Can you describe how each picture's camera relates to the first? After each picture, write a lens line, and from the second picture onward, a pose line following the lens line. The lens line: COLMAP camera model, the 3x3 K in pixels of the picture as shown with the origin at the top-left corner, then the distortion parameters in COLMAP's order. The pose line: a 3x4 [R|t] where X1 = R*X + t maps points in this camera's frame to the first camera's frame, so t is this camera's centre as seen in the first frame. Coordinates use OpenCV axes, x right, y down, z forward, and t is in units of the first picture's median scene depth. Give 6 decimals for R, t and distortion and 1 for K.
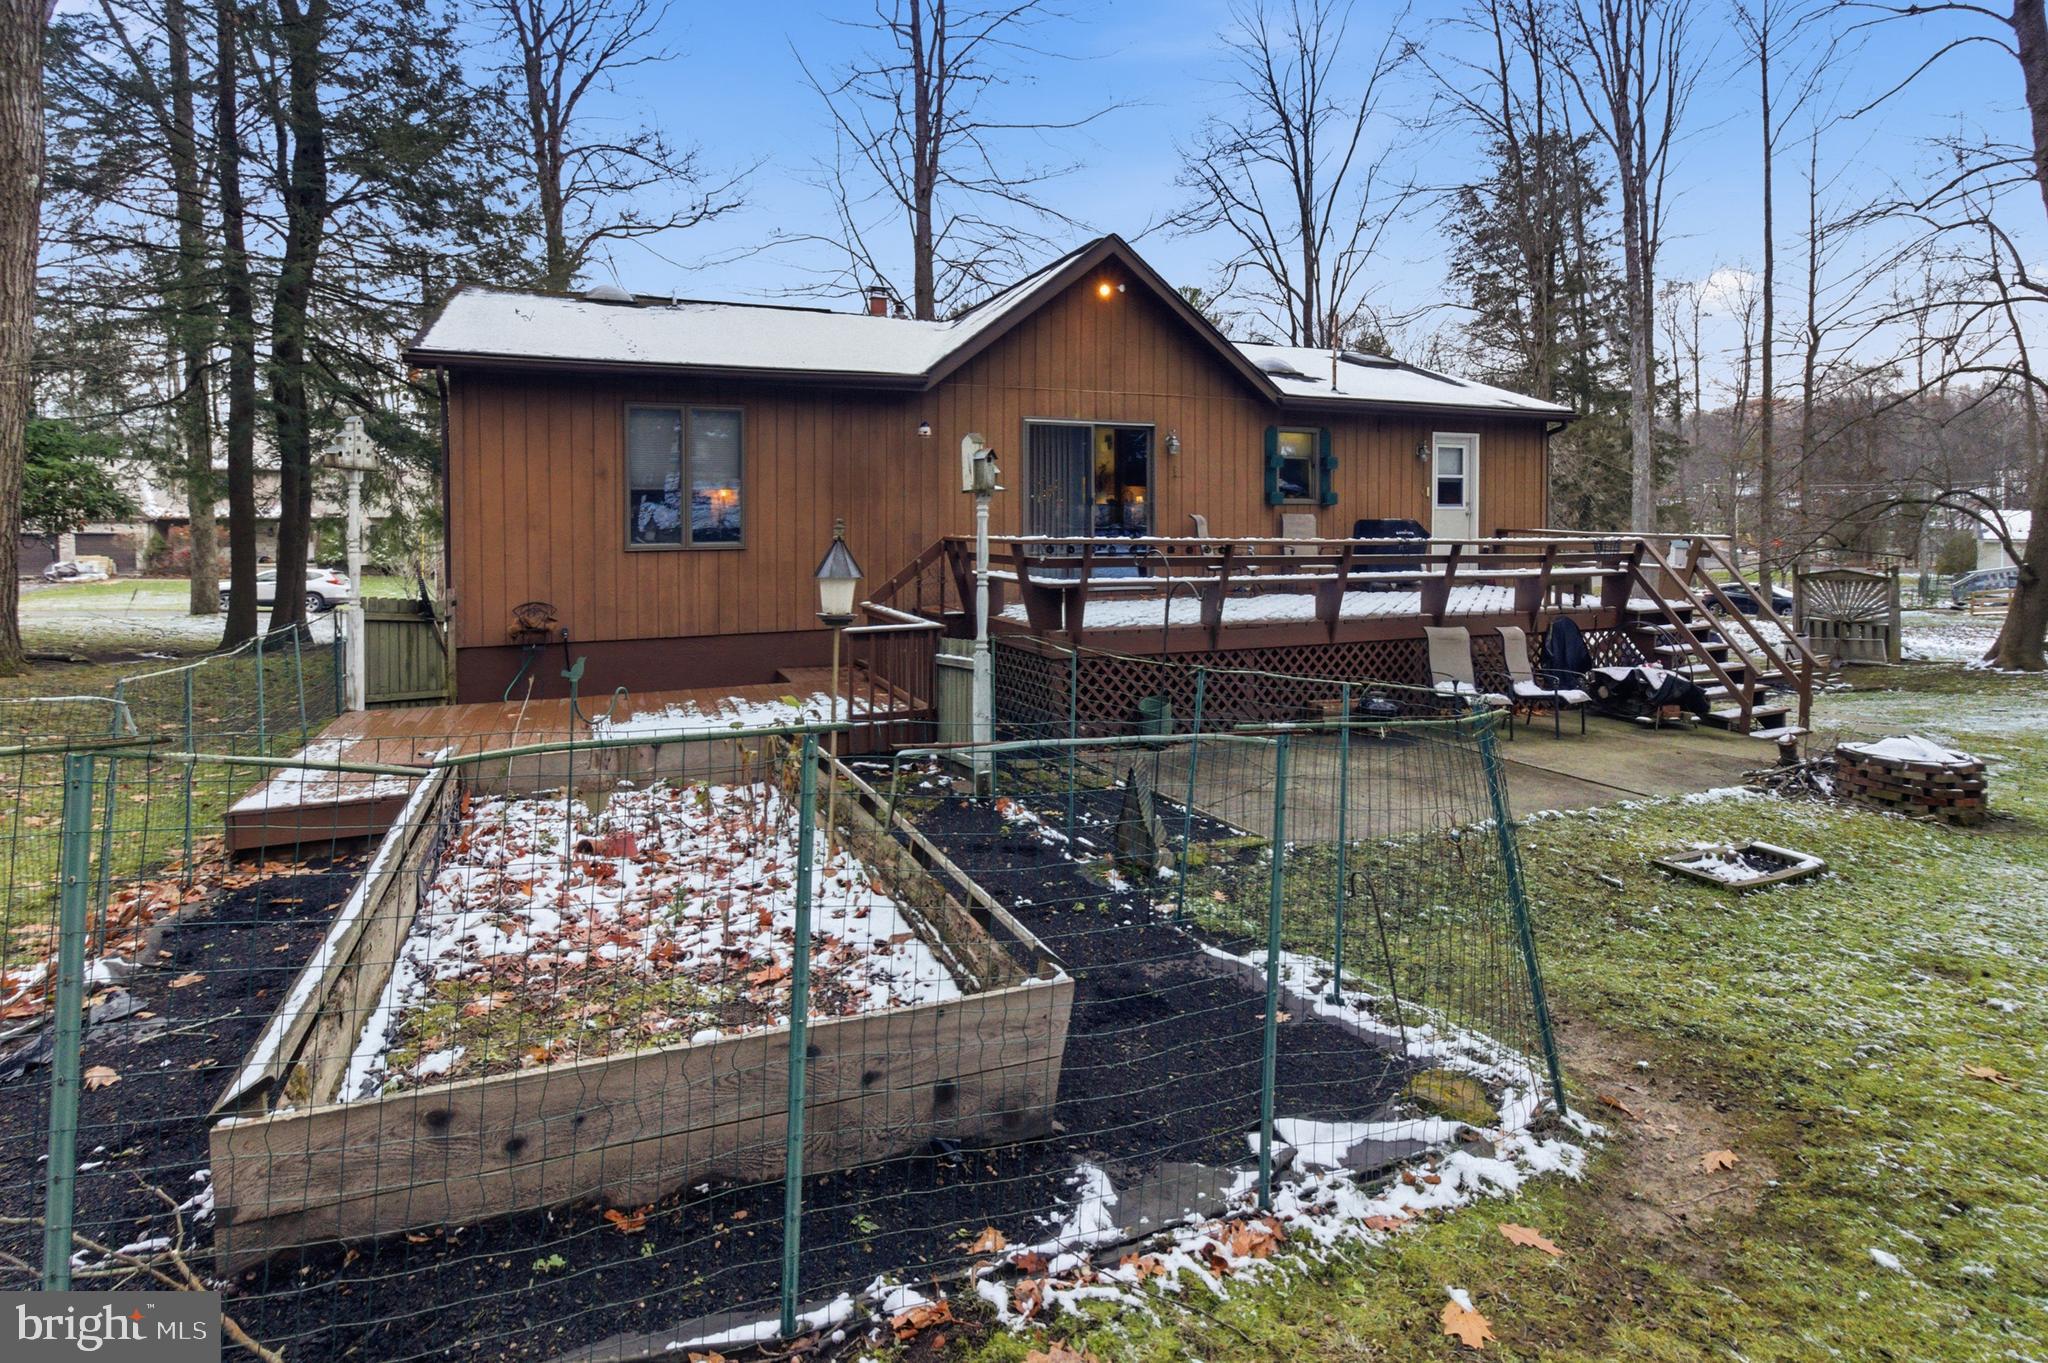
lens RADIAL K [[961.7, 0, 1015.1], [0, 961.7, 653.3], [0, 0, 1]] dist [-0.000604, 0.000444]
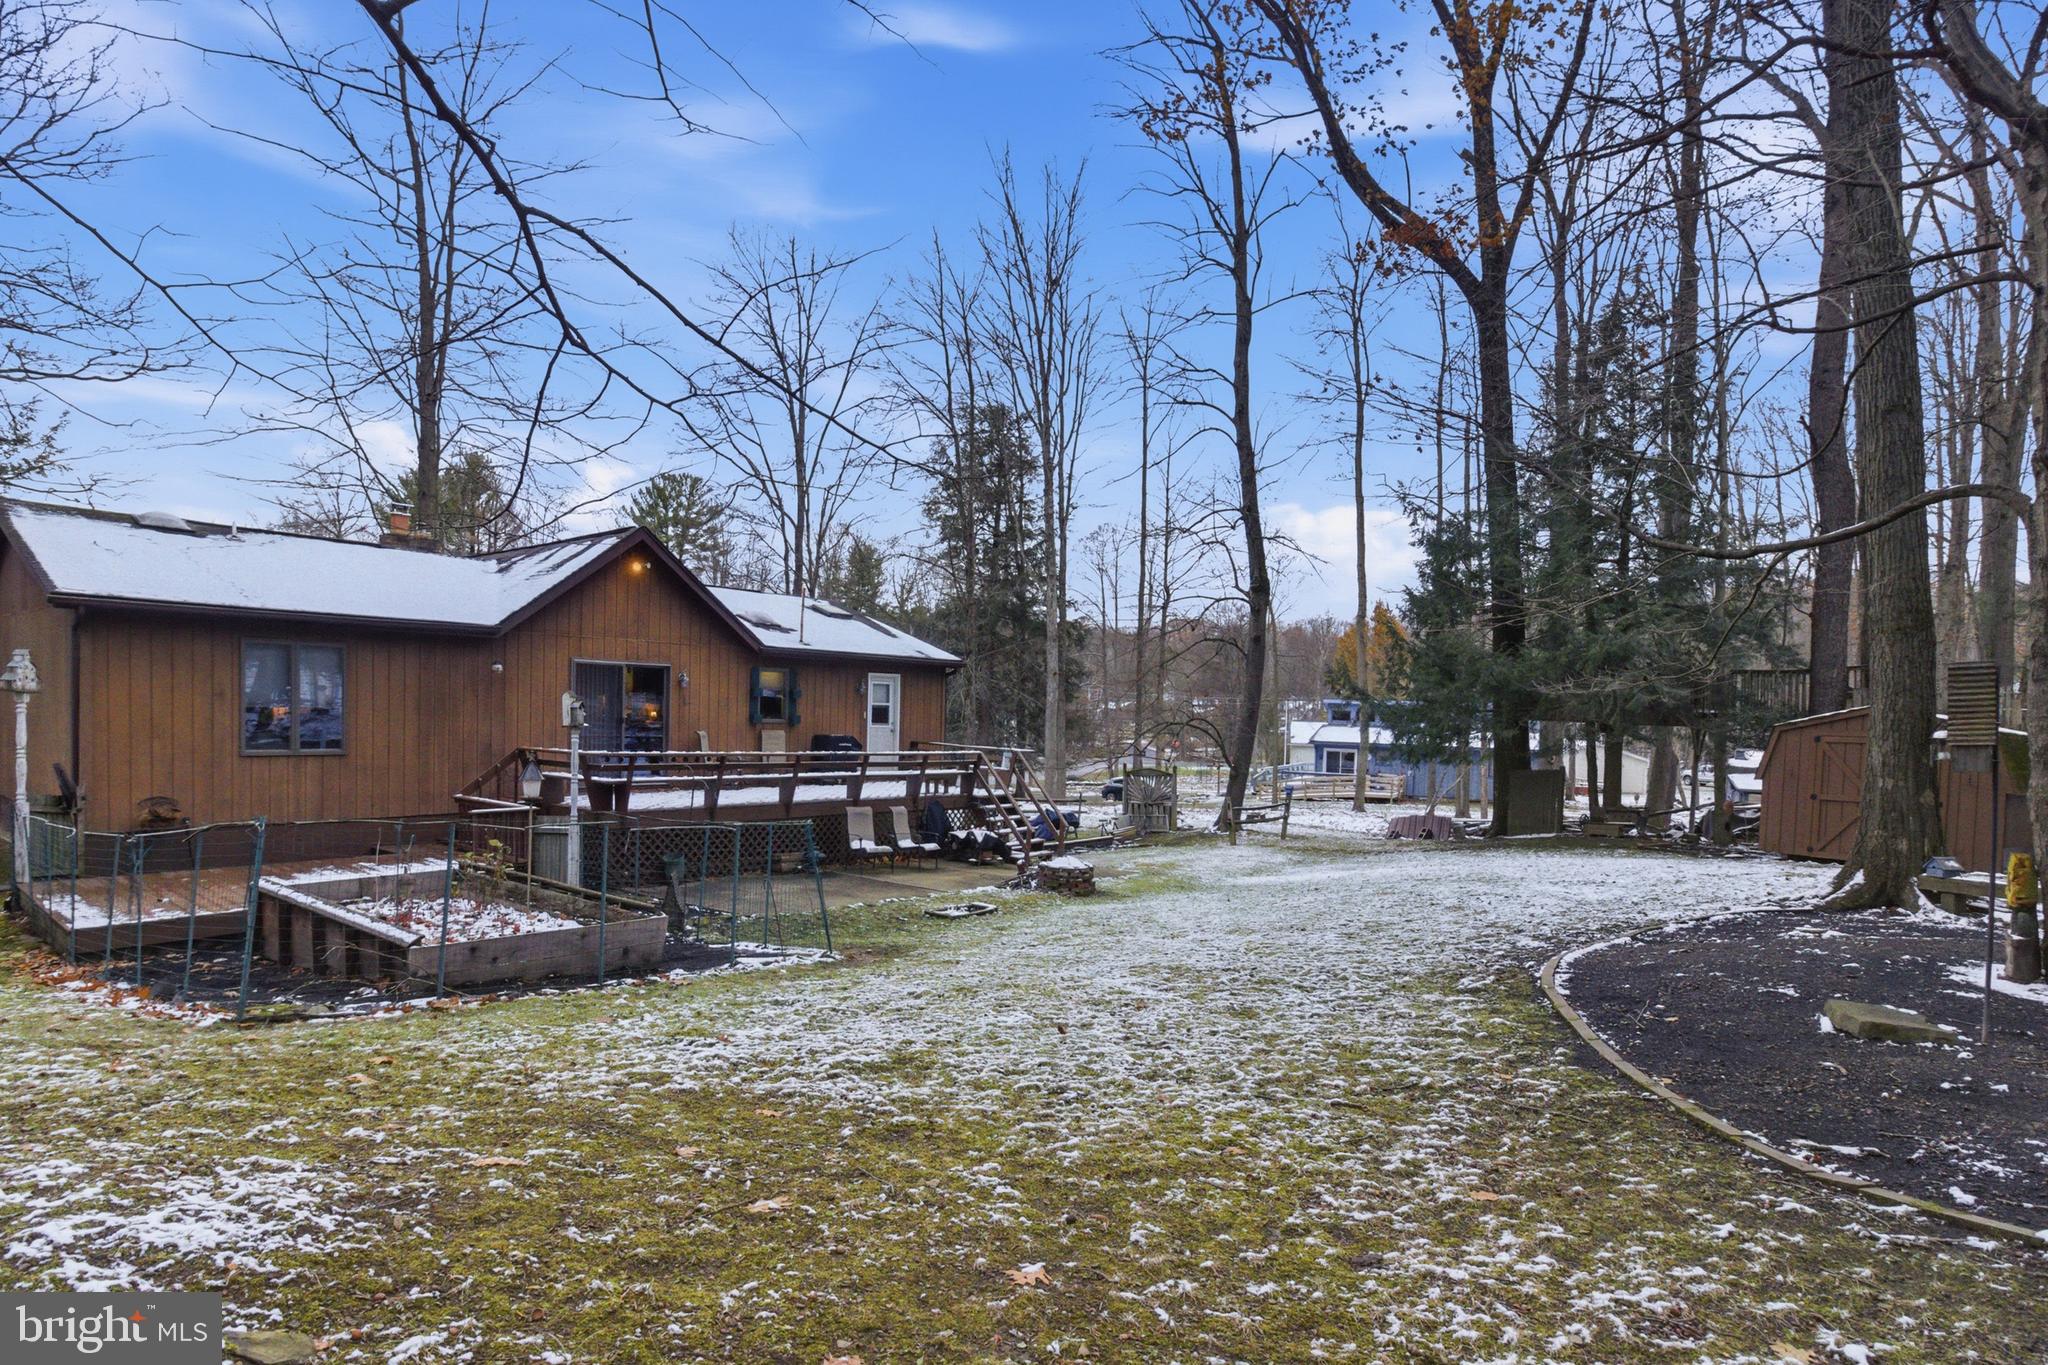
lens RADIAL K [[973.8, 0, 1024.0], [0, 973.8, 682.5], [0, 0, 1]] dist [-0.052413, 0.027412]
pose [[0.870104, 0.044919, 0.490817, -0.110198], [0.038625, 0.986561, -0.158762, 0.032281], [-0.491352, 0.157098, 0.856676, -0.510742]]
